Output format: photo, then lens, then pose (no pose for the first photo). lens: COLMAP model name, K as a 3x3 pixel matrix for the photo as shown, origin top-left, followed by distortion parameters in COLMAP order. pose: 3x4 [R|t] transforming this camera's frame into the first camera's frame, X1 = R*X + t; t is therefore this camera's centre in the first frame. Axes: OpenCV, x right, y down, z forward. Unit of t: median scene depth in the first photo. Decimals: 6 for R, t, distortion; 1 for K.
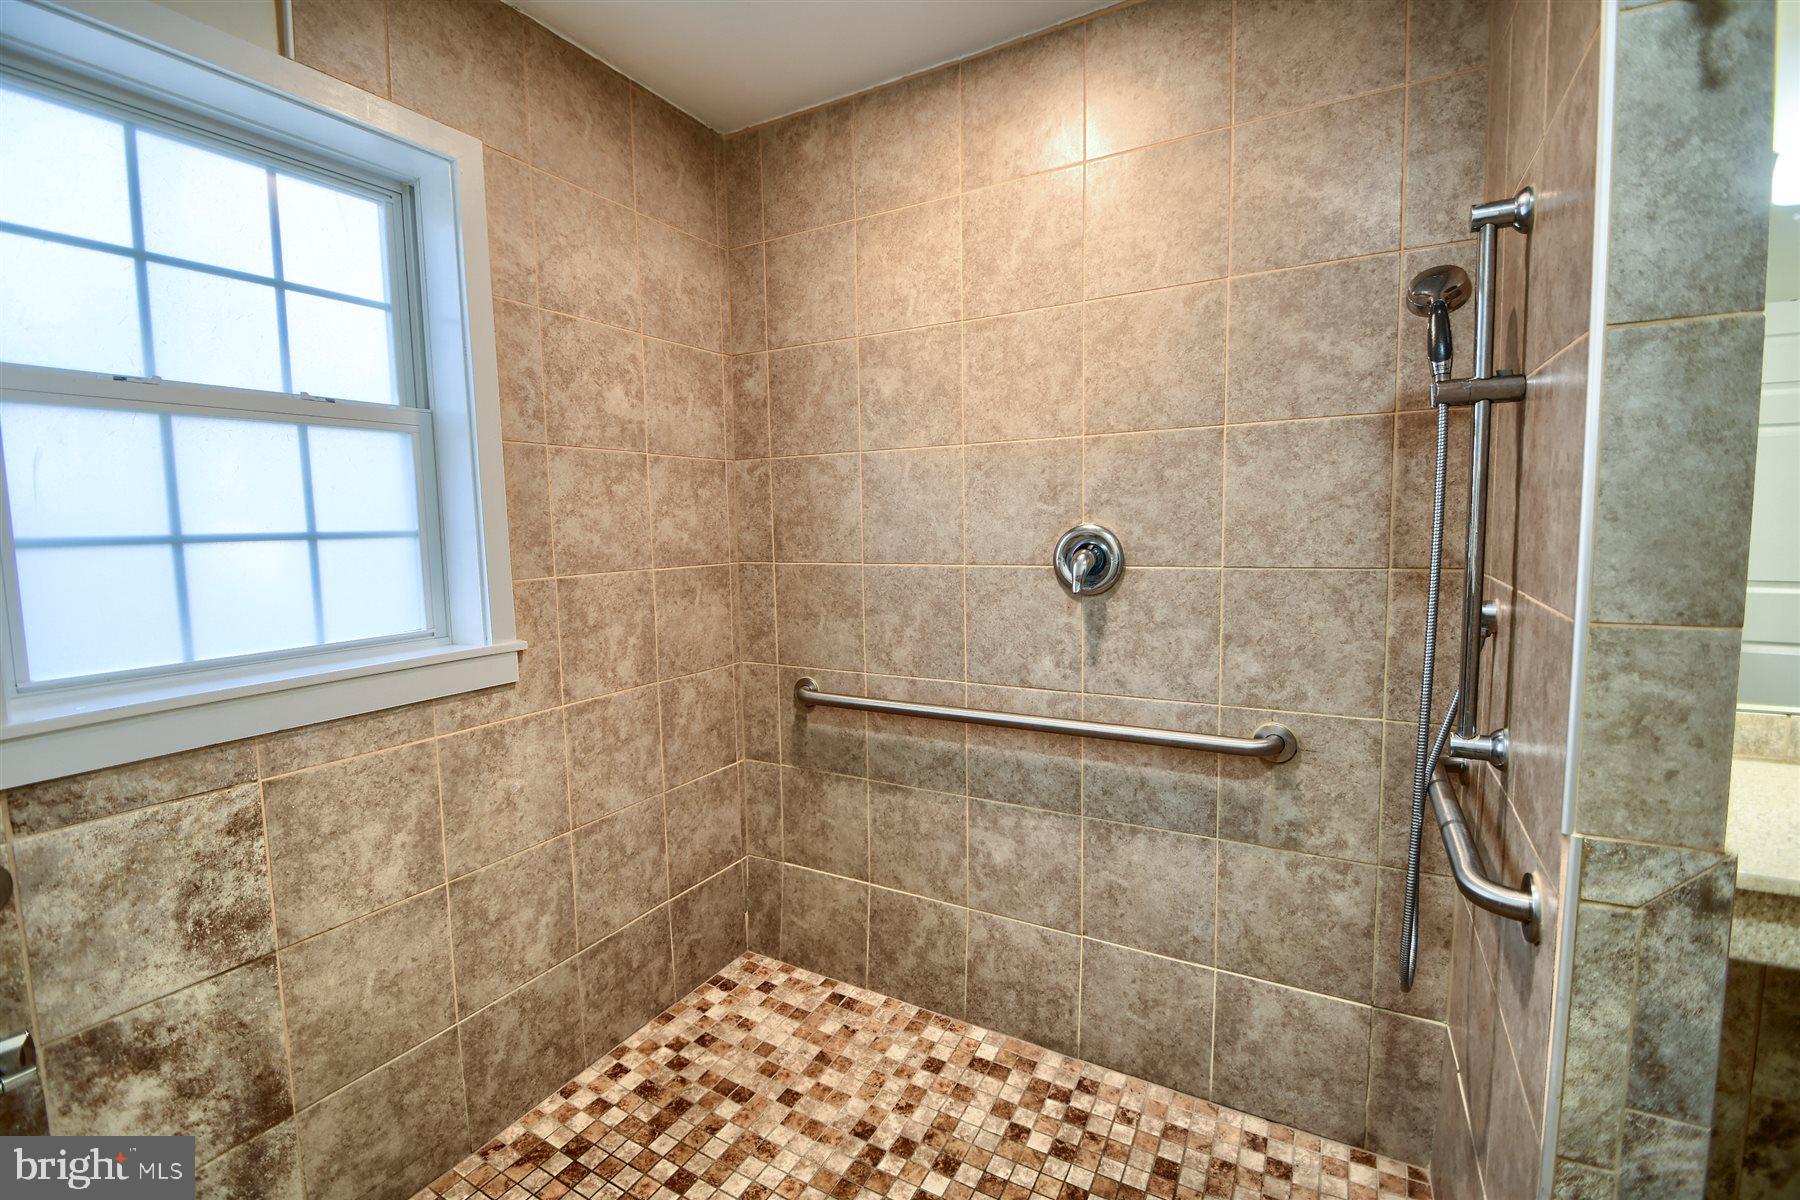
lens RADIAL K [[783.3, 0, 861.2], [0, 783.3, 596.3], [0, 0, 1]] dist [0.029404, -0.023608]
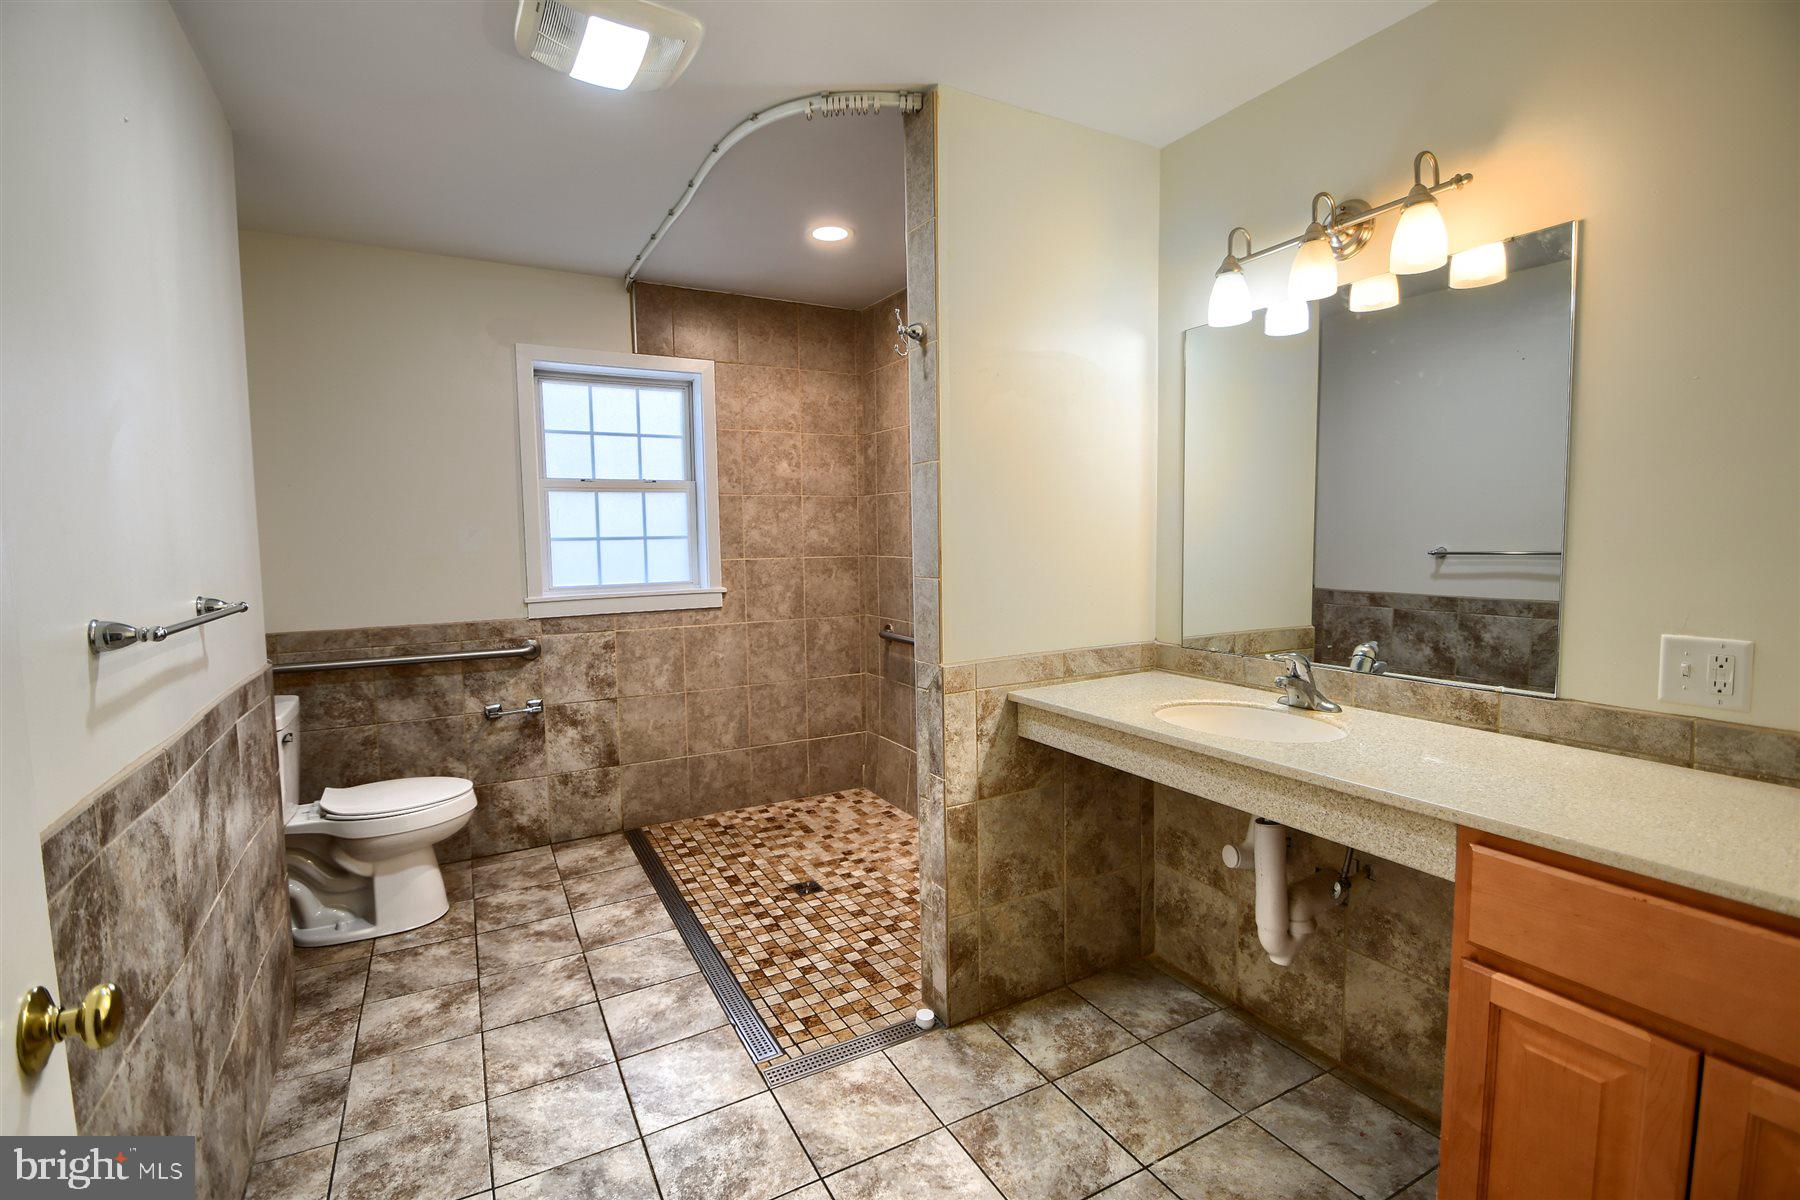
lens RADIAL K [[783.3, 0, 861.2], [0, 783.3, 596.3], [0, 0, 1]] dist [0.029404, -0.023608]
pose [[0.849324, 0.051222, -0.525380, 0.949126], [-0.053133, 0.998522, 0.011457, 0.033739], [0.525191, 0.018185, 0.850790, -0.577865]]
